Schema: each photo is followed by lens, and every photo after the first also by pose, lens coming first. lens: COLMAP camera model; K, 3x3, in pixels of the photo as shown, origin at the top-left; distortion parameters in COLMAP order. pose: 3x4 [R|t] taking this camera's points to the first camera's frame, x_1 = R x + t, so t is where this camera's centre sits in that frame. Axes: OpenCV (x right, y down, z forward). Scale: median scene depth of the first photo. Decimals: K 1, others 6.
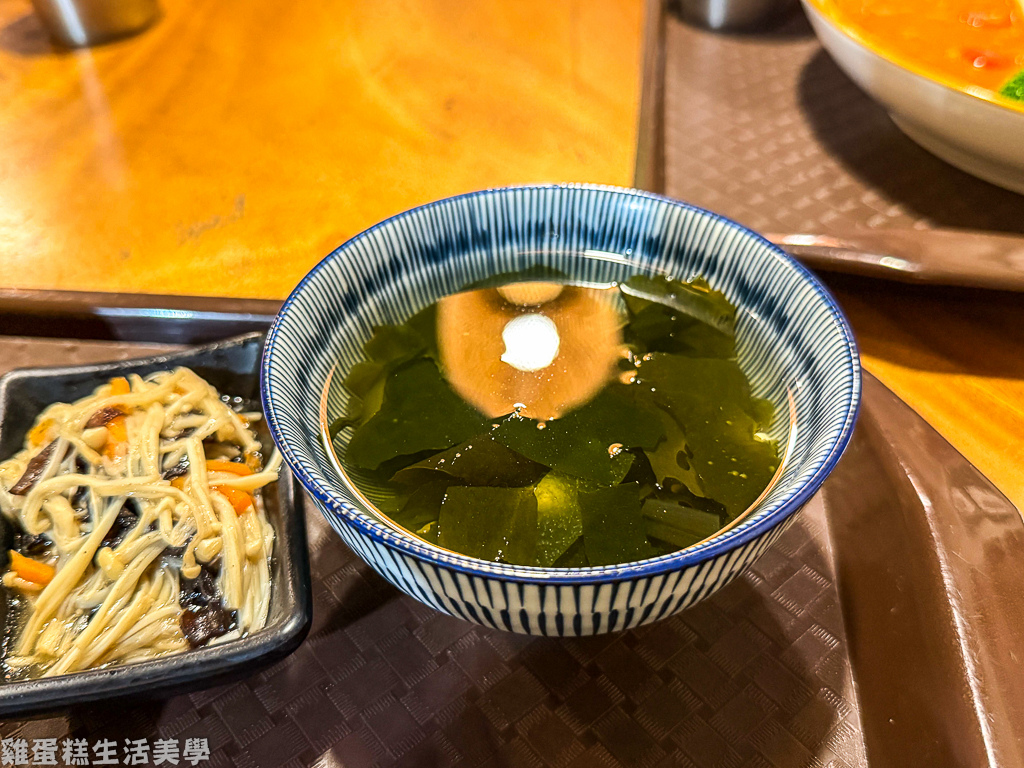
lens RADIAL K [[985.7, 0, 512.0], [0, 985.7, 384.0], [0, 0, 1]] dist [0.173182, -0.491221]
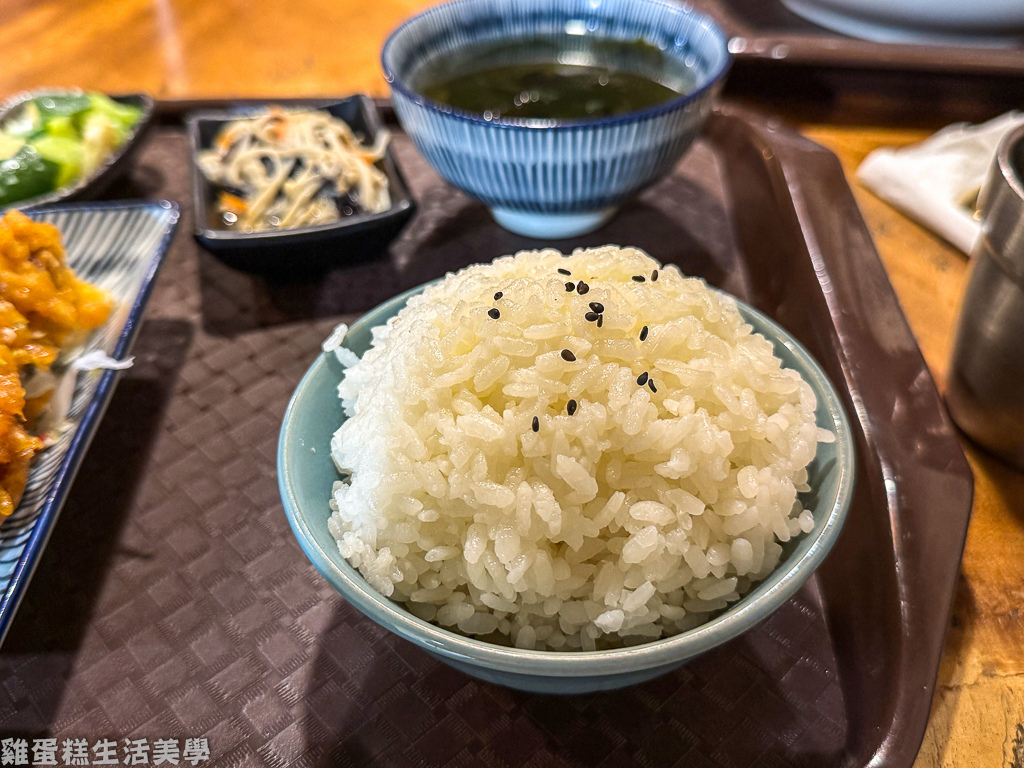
lens RADIAL K [[1015.6, 0, 504.4], [0, 1015.6, 351.7], [0, 0, 1]] dist [0.161671, -0.551825]
pose [[0.998802, -0.041163, 0.026474, -0.099580], [0.042937, 0.996598, -0.070341, 0.557858], [-0.023488, 0.071394, 0.997172, -0.654013]]
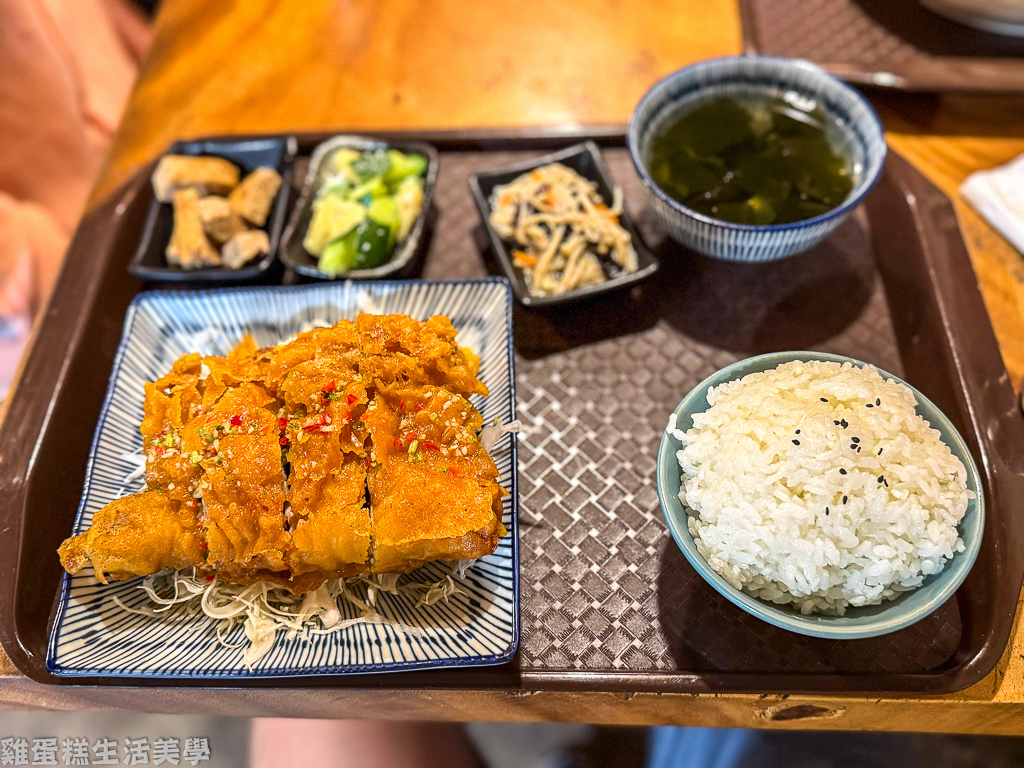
lens RADIAL K [[985.7, 0, 512.0], [0, 985.7, 384.0], [0, 0, 1]] dist [0.173182, -0.491221]
pose [[0.997004, -0.076814, 0.009069, -0.551131], [0.073388, 0.976472, 0.202773, 0.003918], [-0.024431, -0.201500, 0.979184, -1.298685]]
